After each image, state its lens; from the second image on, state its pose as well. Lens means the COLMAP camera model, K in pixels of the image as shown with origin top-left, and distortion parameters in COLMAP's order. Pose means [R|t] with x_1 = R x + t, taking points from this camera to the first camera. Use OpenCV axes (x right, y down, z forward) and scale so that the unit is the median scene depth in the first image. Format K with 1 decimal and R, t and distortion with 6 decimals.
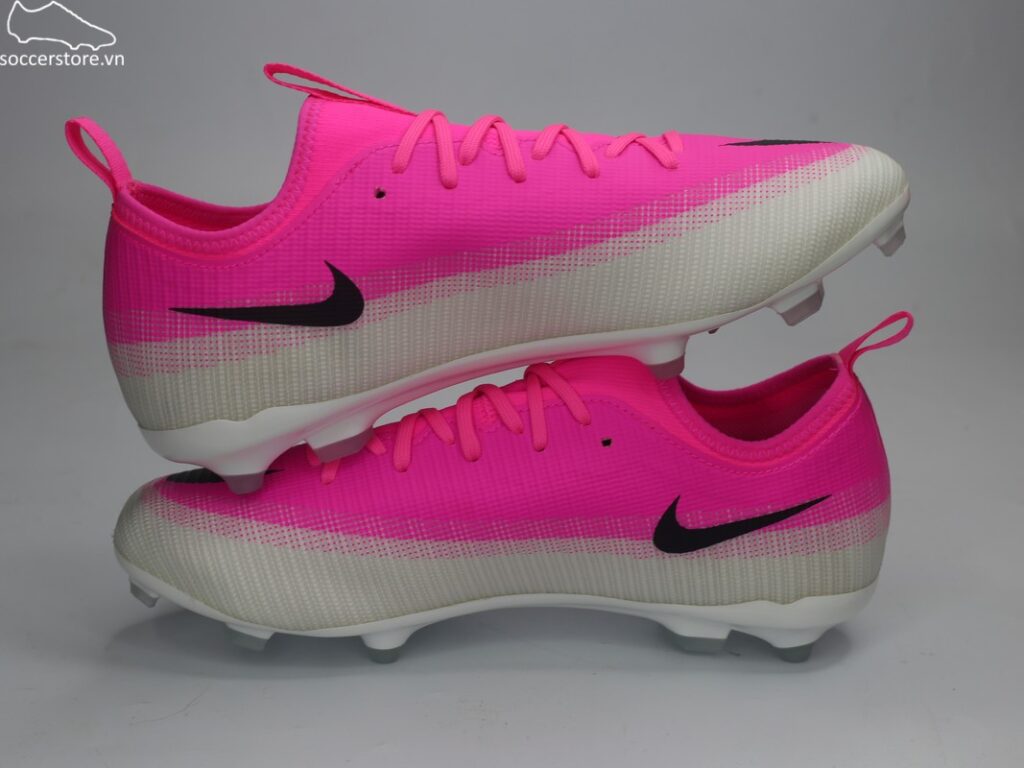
lens RADIAL K [[1981.7, 0, 512.0], [0, 1981.7, 384.0], [0, 0, 1]] dist [-0.103698, -0.354087]
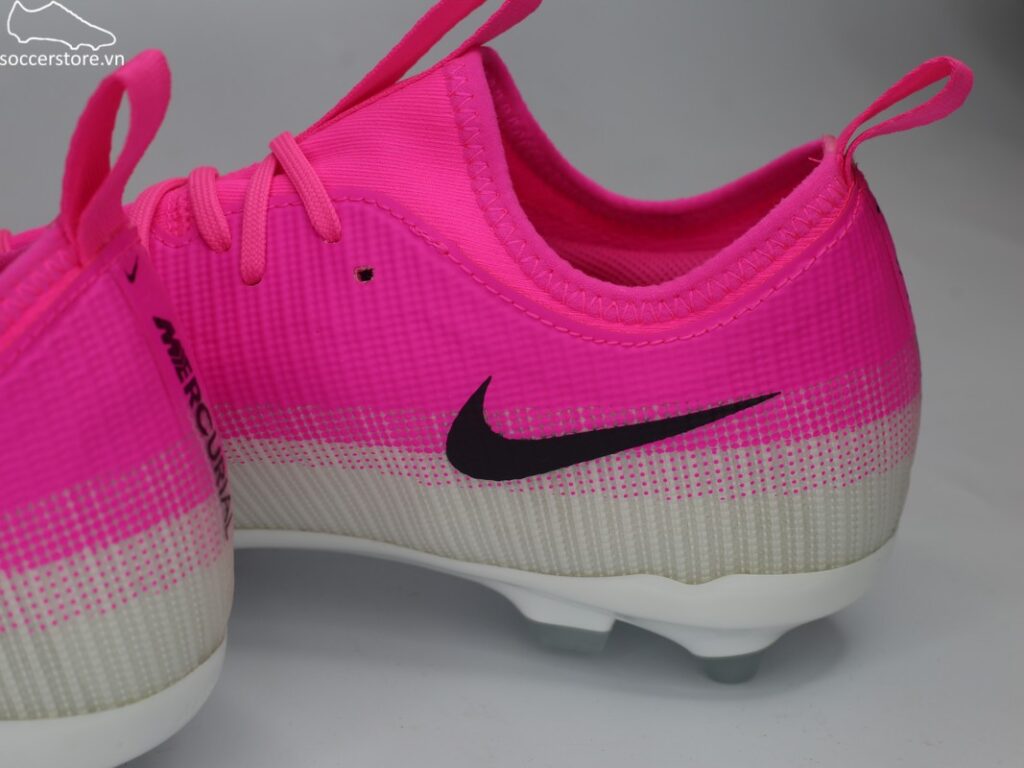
lens RADIAL K [[1981.7, 0, 512.0], [0, 1981.7, 384.0], [0, 0, 1]] dist [-0.103698, -0.354087]
pose [[0.982733, 0.058573, -0.175511, 0.185379], [-0.047420, 0.996620, 0.067082, 0.020800], [0.178847, -0.057601, 0.982189, 0.454451]]
